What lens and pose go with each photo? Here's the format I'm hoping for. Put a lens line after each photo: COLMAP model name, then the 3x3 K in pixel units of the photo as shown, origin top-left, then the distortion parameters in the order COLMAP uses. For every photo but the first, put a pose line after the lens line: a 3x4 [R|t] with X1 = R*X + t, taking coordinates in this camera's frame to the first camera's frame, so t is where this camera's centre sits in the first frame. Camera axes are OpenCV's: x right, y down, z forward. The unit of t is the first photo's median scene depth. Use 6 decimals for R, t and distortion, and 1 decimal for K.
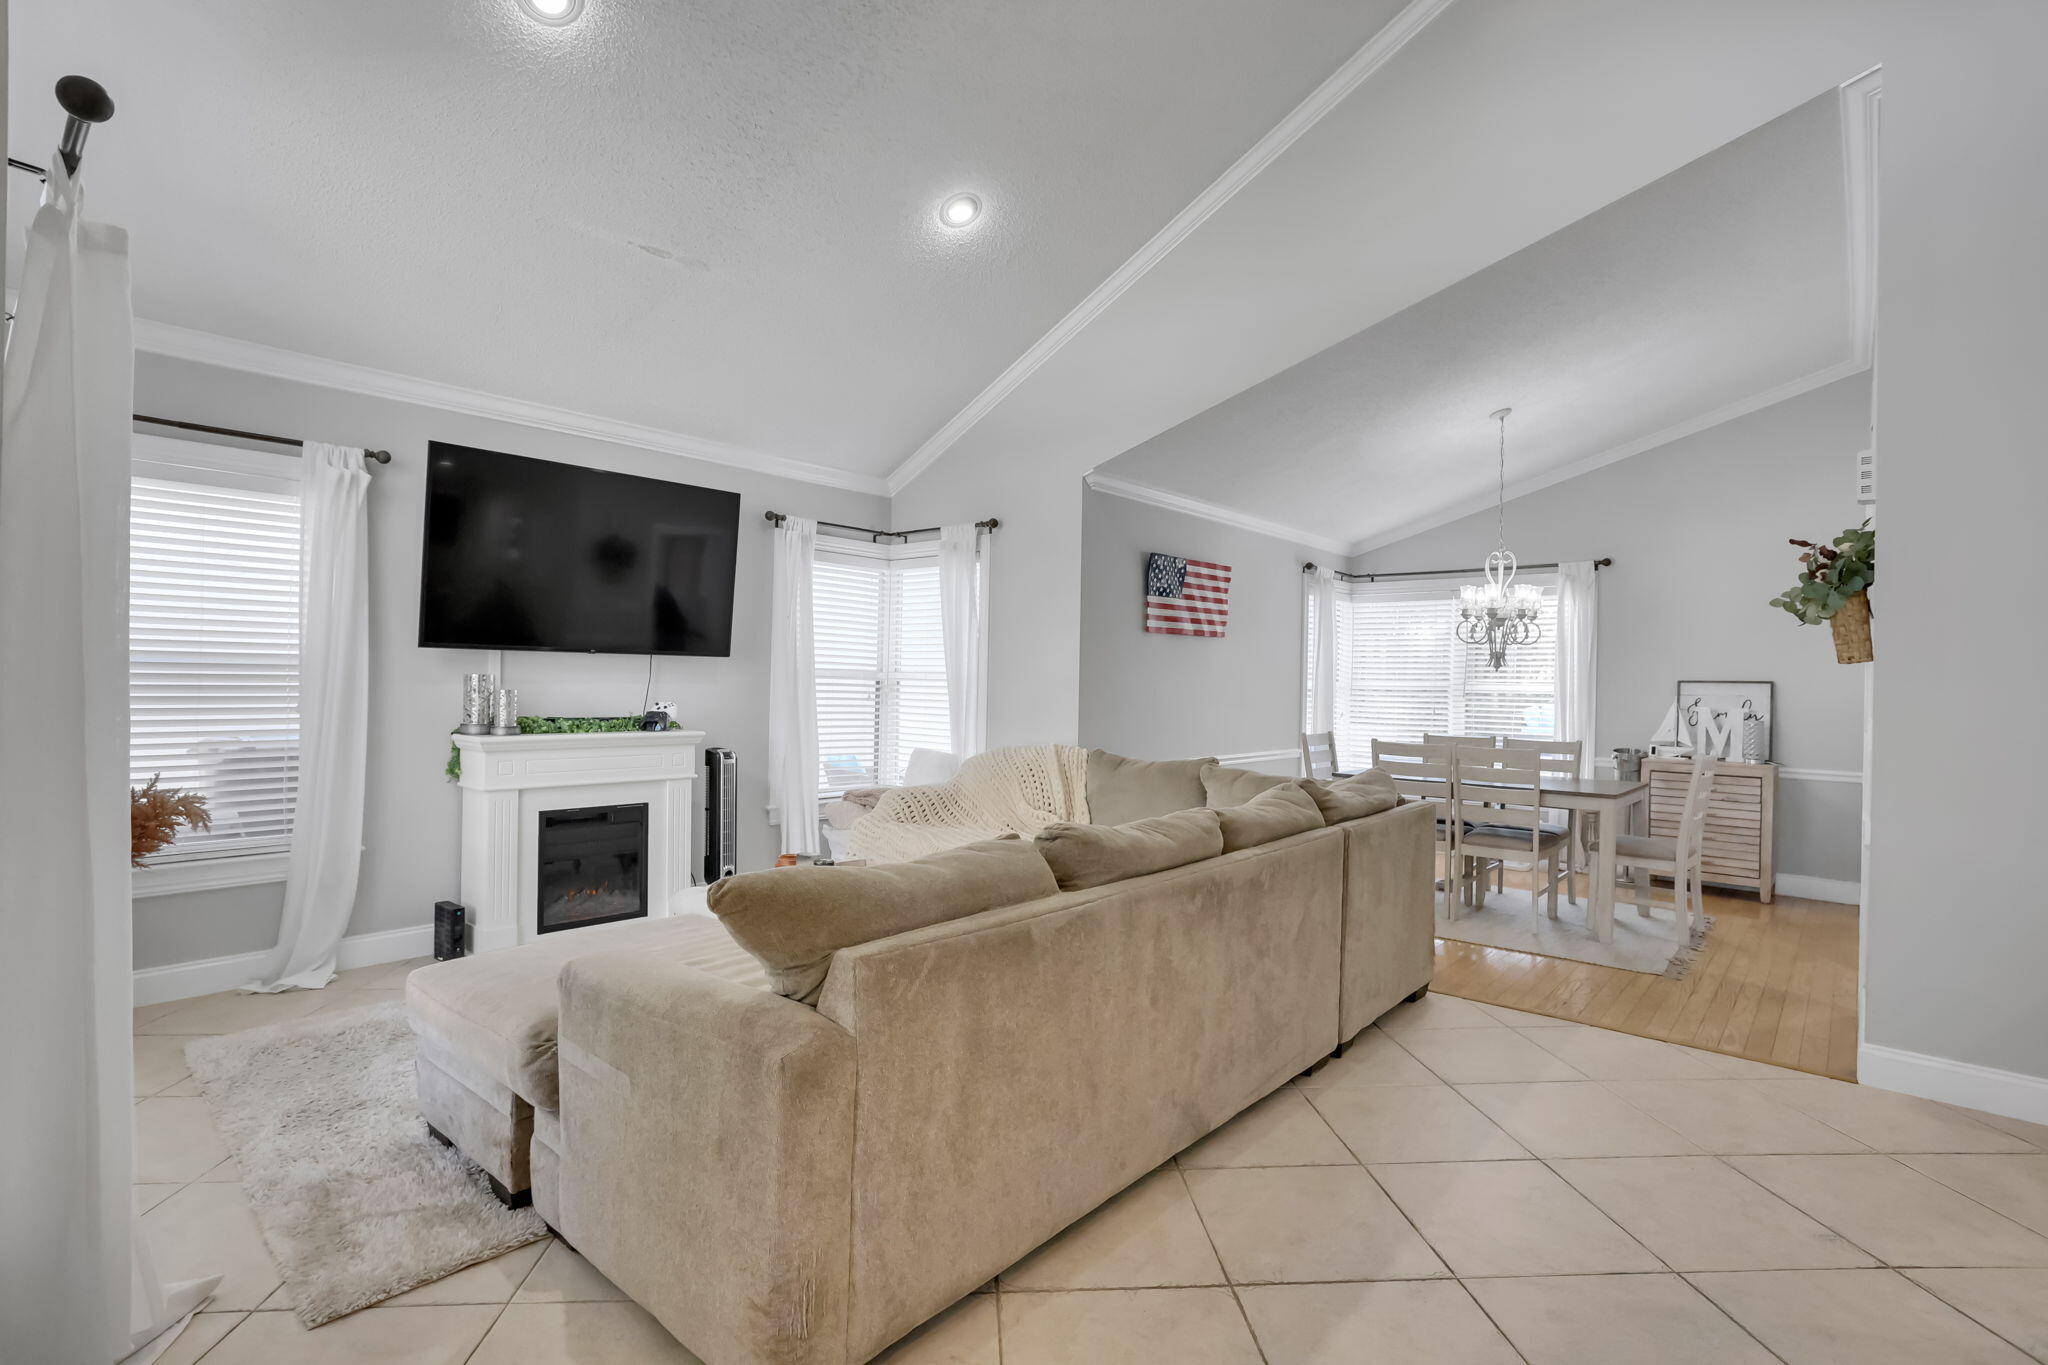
lens RADIAL K [[1001.9, 0, 982.2], [0, 1001.9, 672.0], [0, 0, 1]] dist [-0.034809, 0.033303]
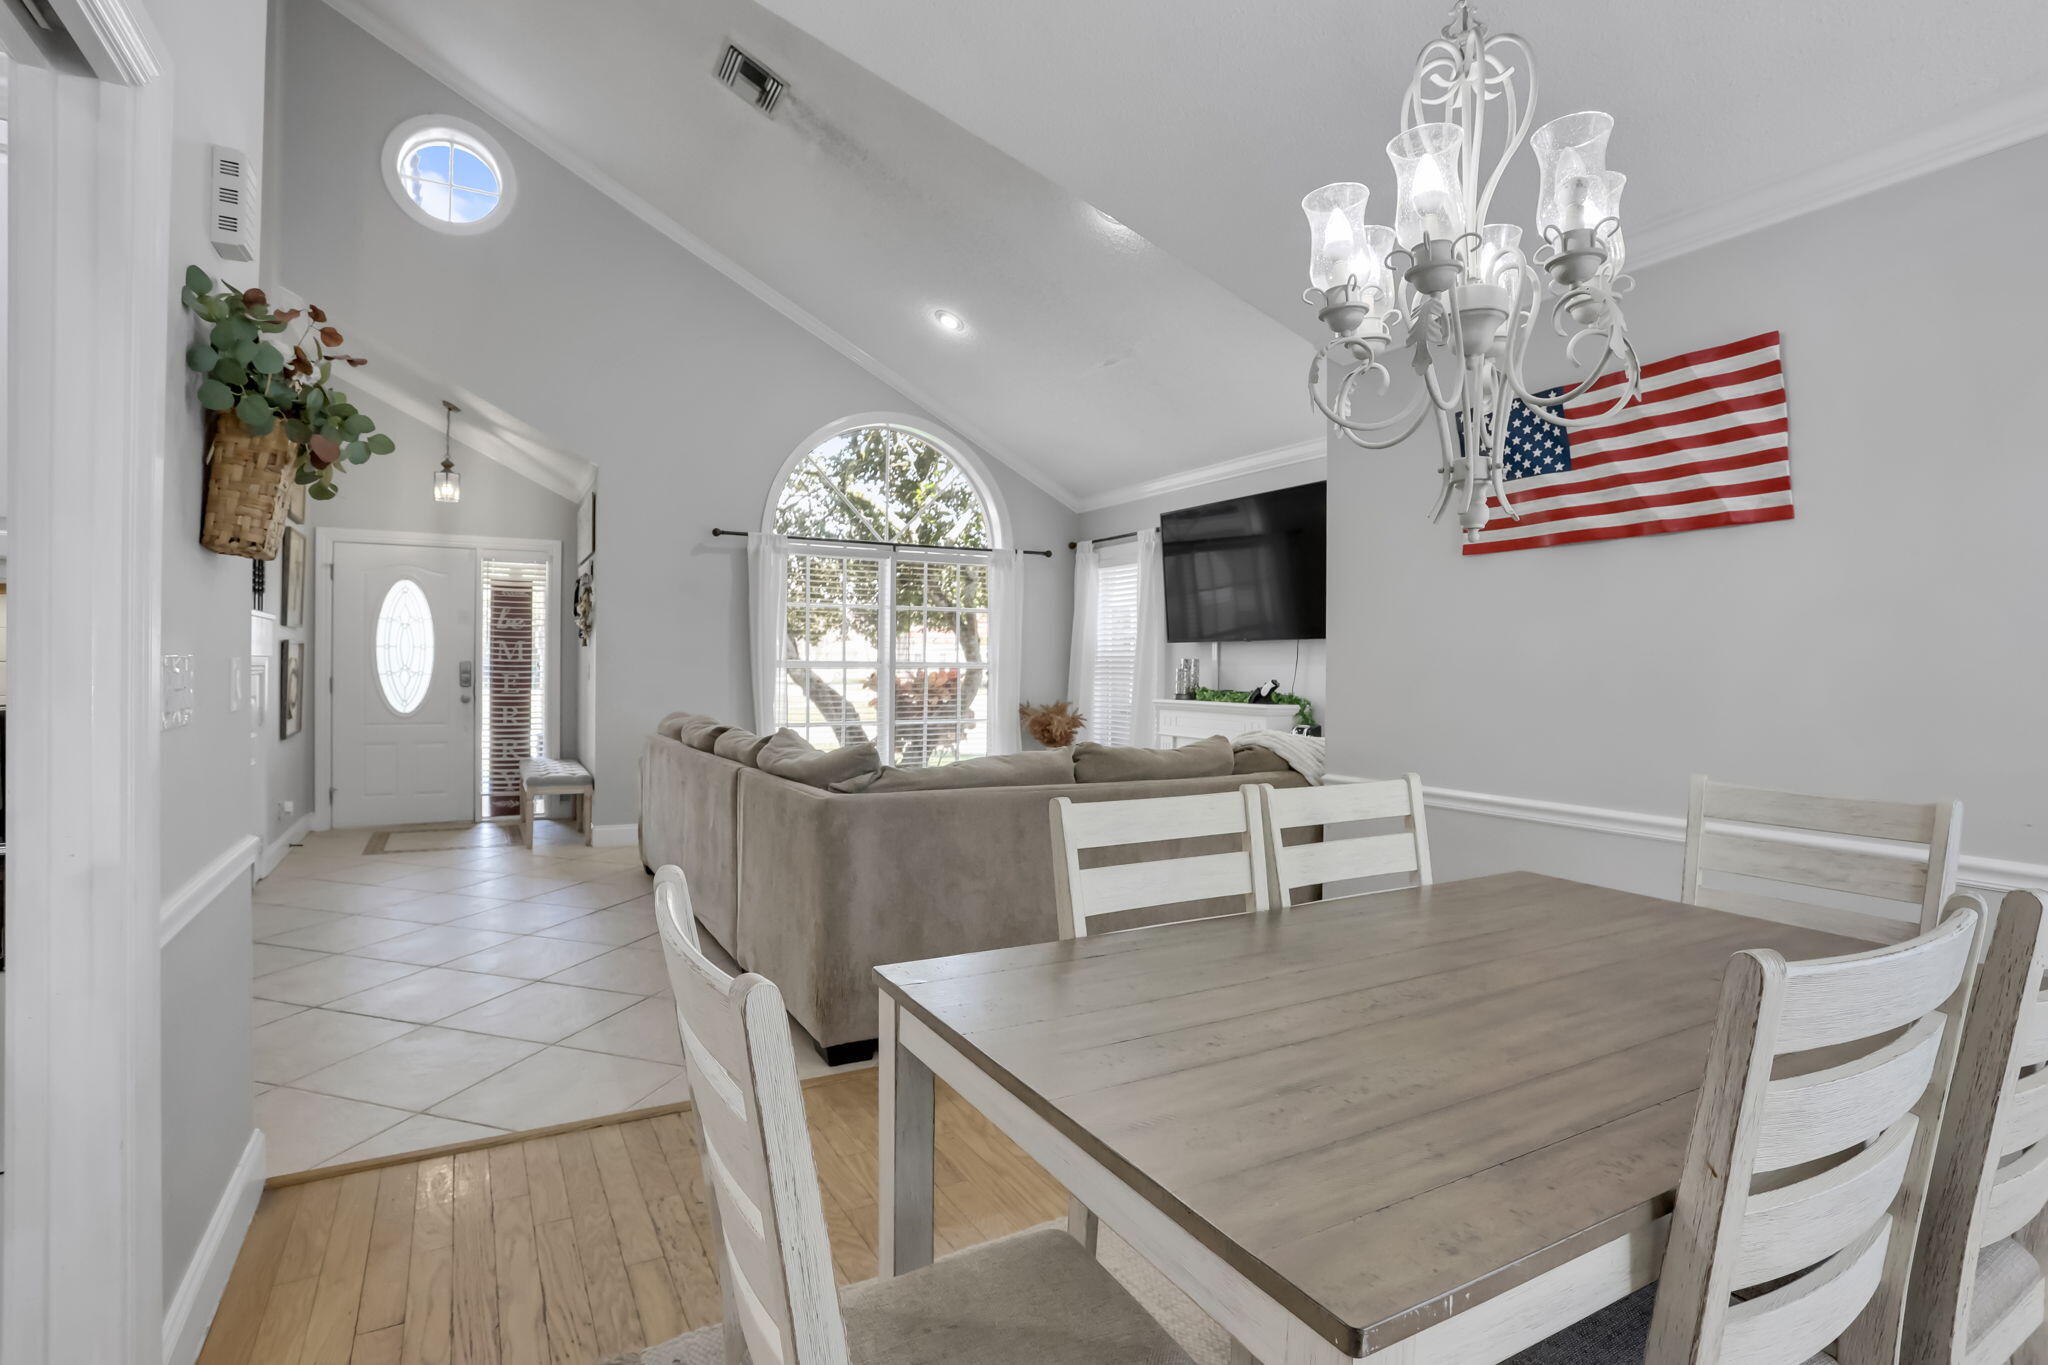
lens RADIAL K [[992.3, 0, 1032.4], [0, 992.3, 664.4], [0, 0, 1]] dist [-0.062660, 0.032421]
pose [[-0.300913, -0.024809, -0.953329, 0.895204], [-0.013260, 0.999674, -0.021830, 0.041885], [0.953559, 0.006072, -0.301144, 1.118074]]
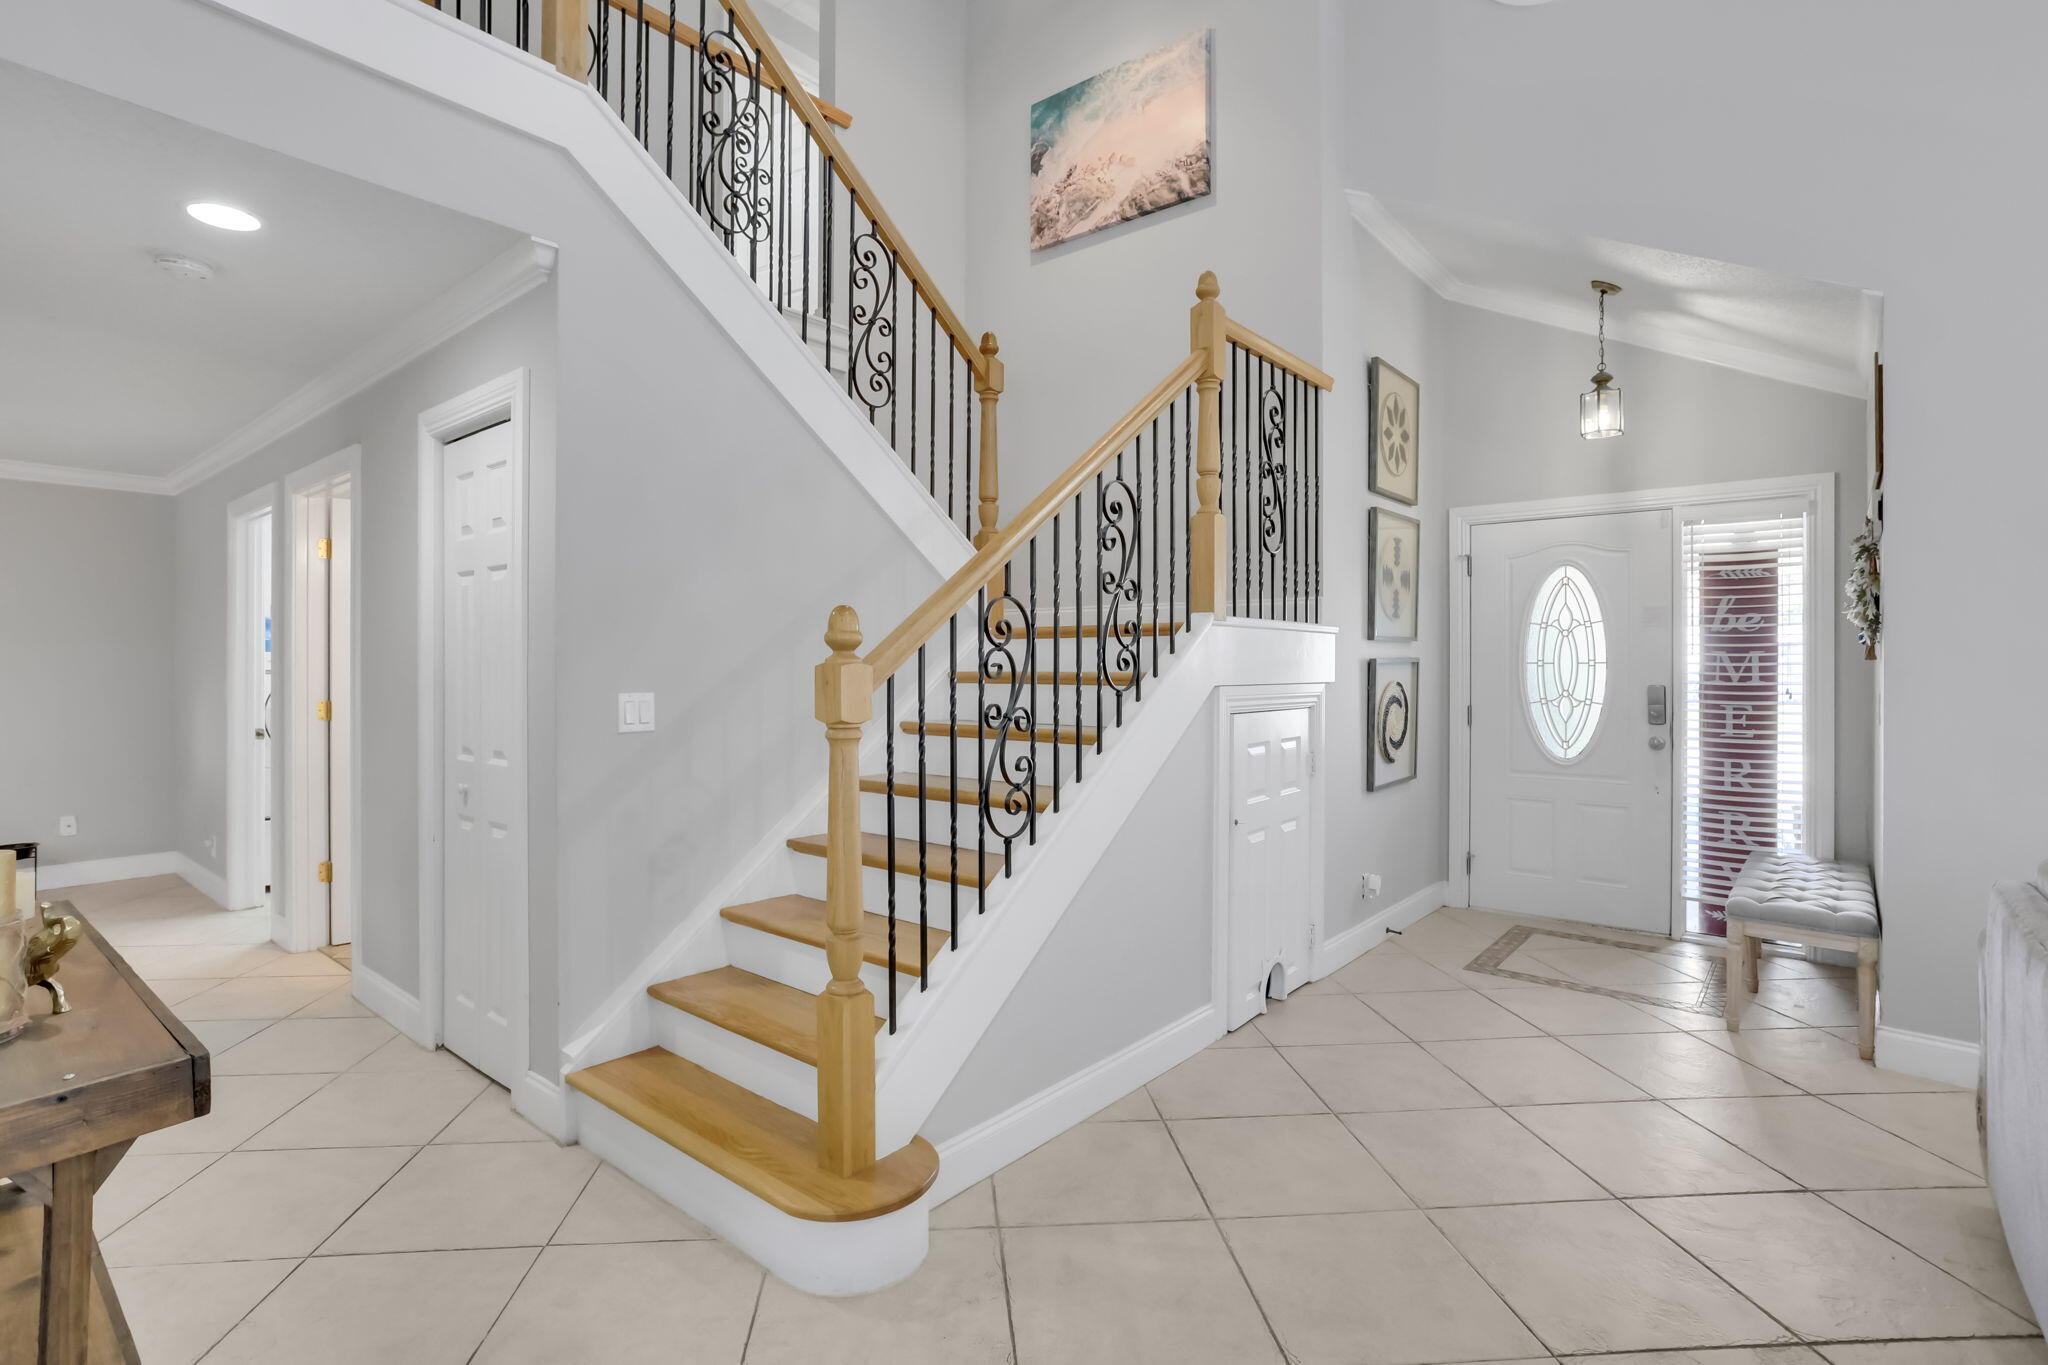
lens RADIAL K [[998.7, 0, 980.5], [0, 998.7, 667.6], [0, 0, 1]] dist [-0.061371, 0.034116]
pose [[-0.999478, -0.023433, -0.022232, 0.443108], [-0.023414, 0.999725, -0.001087, 0.016866], [0.022252, -0.000565, -0.999752, 0.802463]]
